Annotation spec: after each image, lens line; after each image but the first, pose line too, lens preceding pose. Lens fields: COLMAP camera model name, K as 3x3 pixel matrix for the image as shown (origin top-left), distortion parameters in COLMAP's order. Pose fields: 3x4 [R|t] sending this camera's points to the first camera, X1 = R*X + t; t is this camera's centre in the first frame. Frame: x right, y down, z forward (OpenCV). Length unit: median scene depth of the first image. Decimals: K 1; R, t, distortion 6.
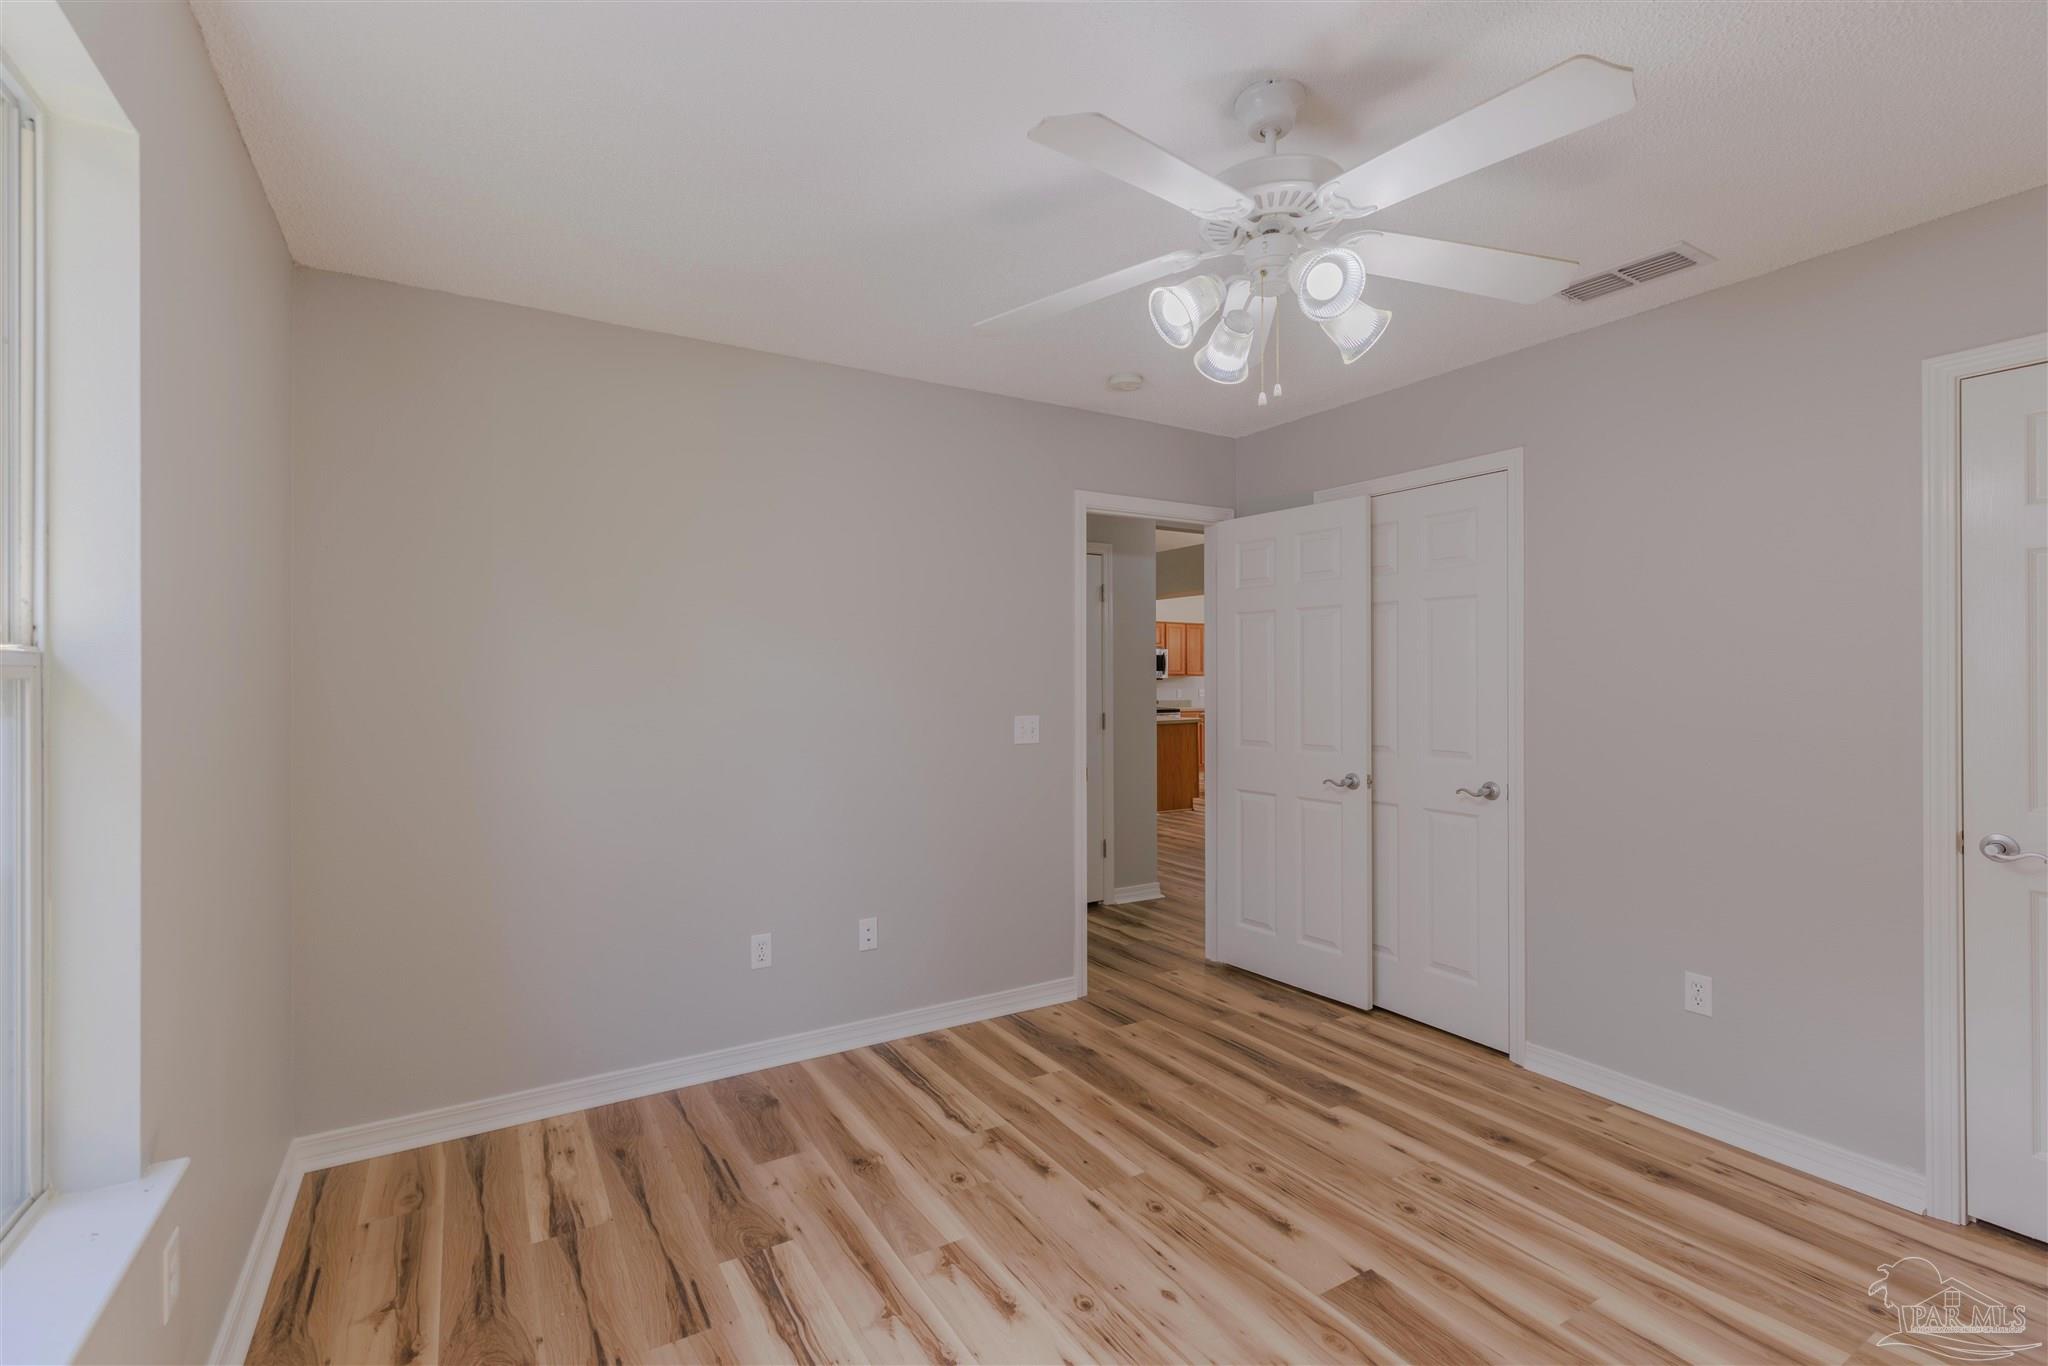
lens RADIAL K [[917.1, 0, 1015.8], [0, 917.1, 674.5], [0, 0, 1]] dist [0.004401, -0.000493]
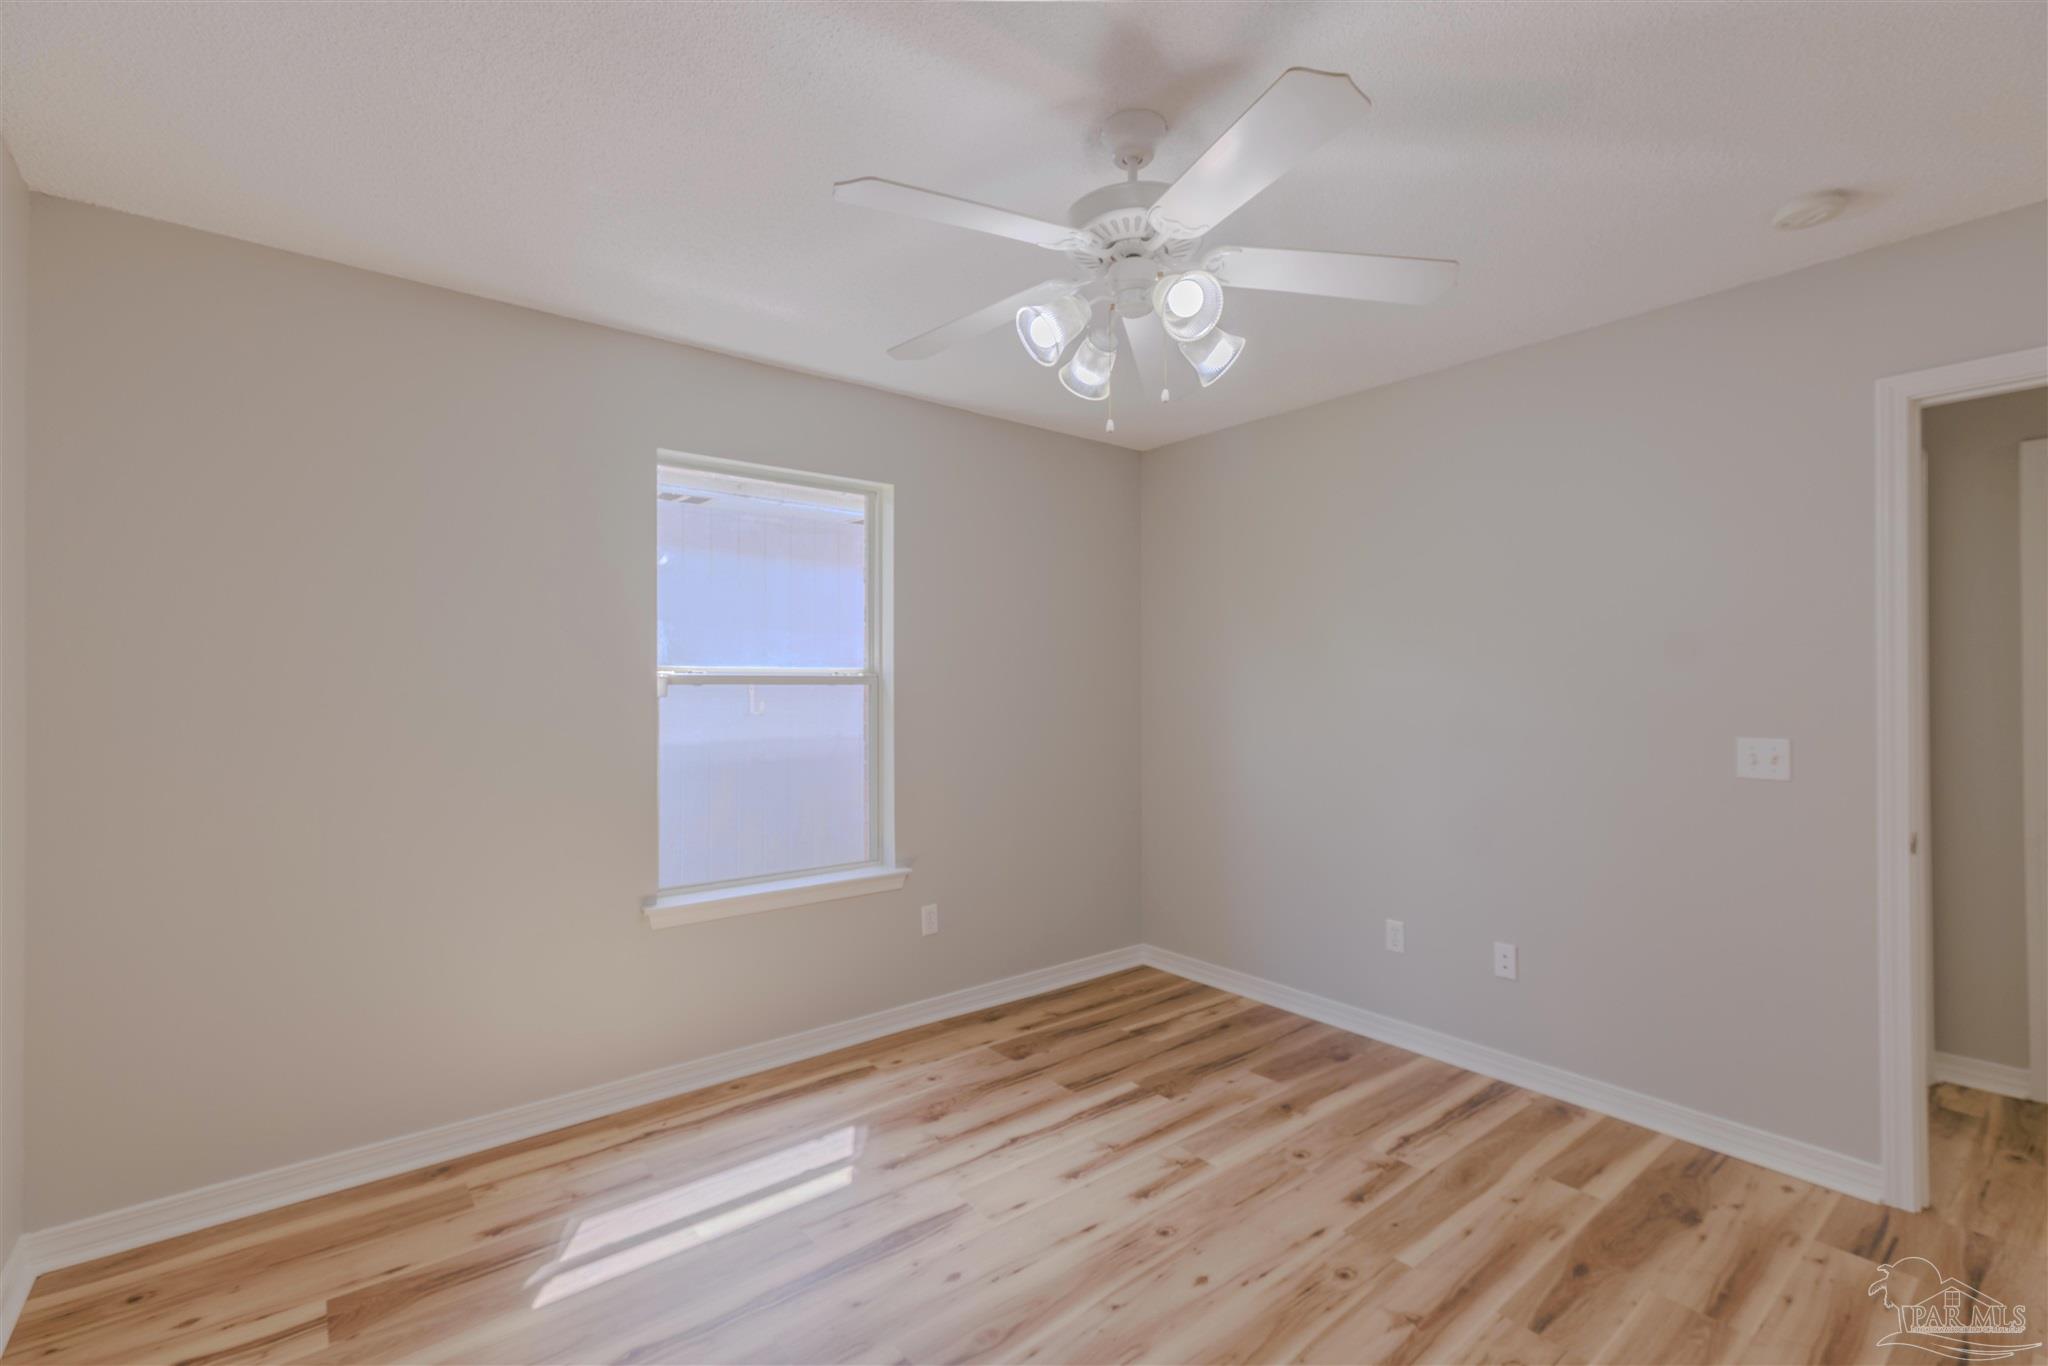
lens RADIAL K [[917.1, 0, 1015.8], [0, 917.1, 674.5], [0, 0, 1]] dist [0.004401, -0.000493]
pose [[0.129512, -0.008265, -0.991543, 0.951931], [0.002326, 0.999965, -0.008031, 0.000667], [0.991575, -0.001267, 0.129527, 0.535377]]
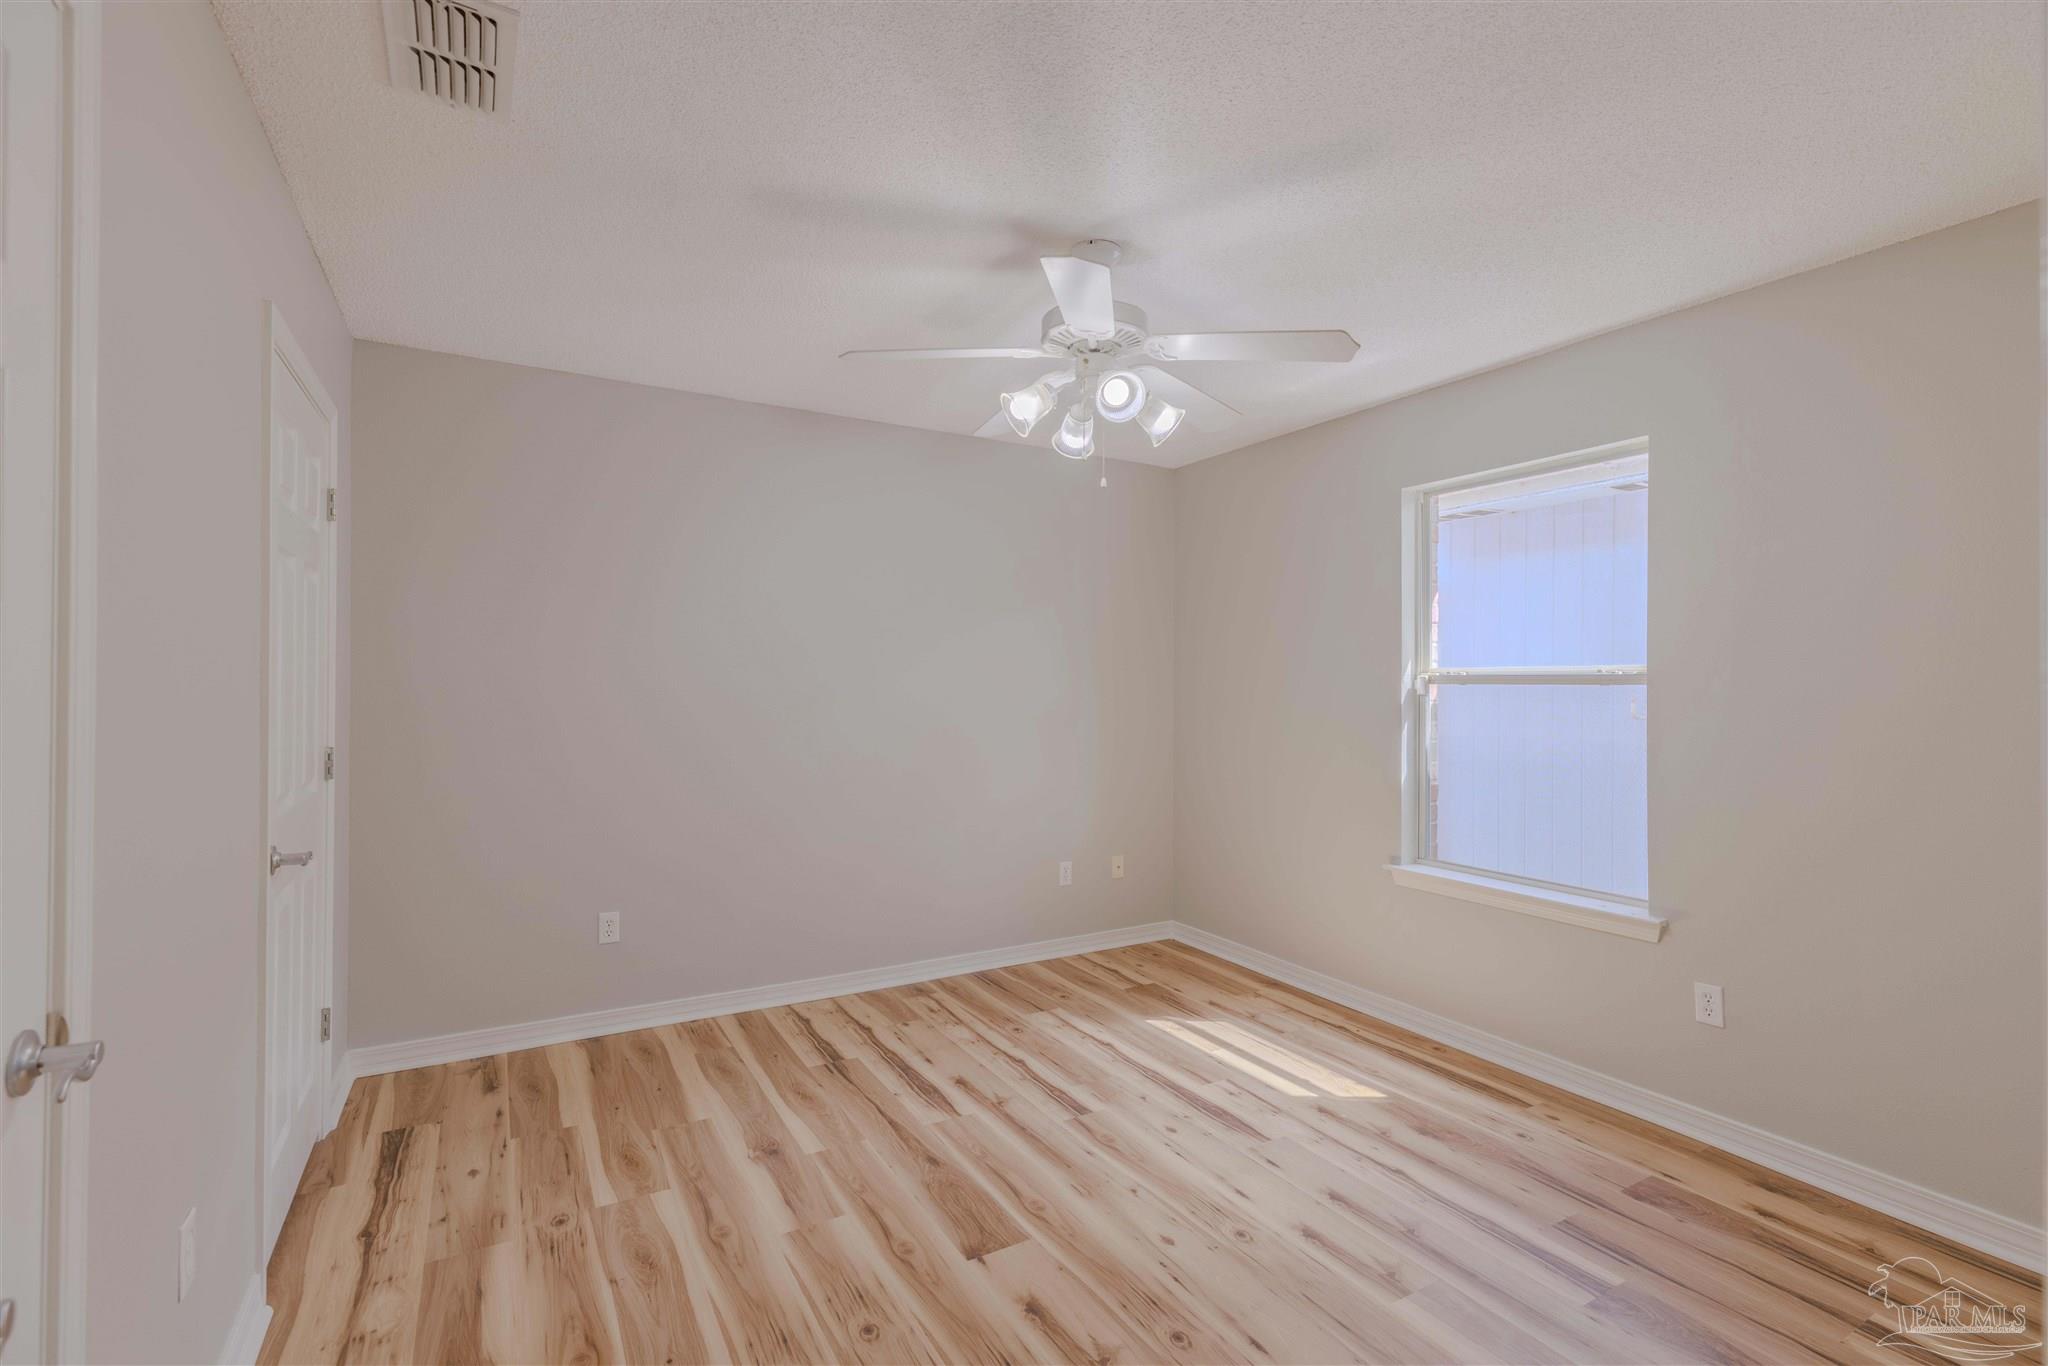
lens RADIAL K [[915.9, 0, 995.6], [0, 915.9, 677.7], [0, 0, 1]] dist [0.000188, -0.000415]
pose [[-0.998945, -0.003123, 0.045820, 0.264276], [-0.003257, 0.999991, -0.002853, -0.000118], [-0.045811, -0.002999, -0.998946, 1.718825]]
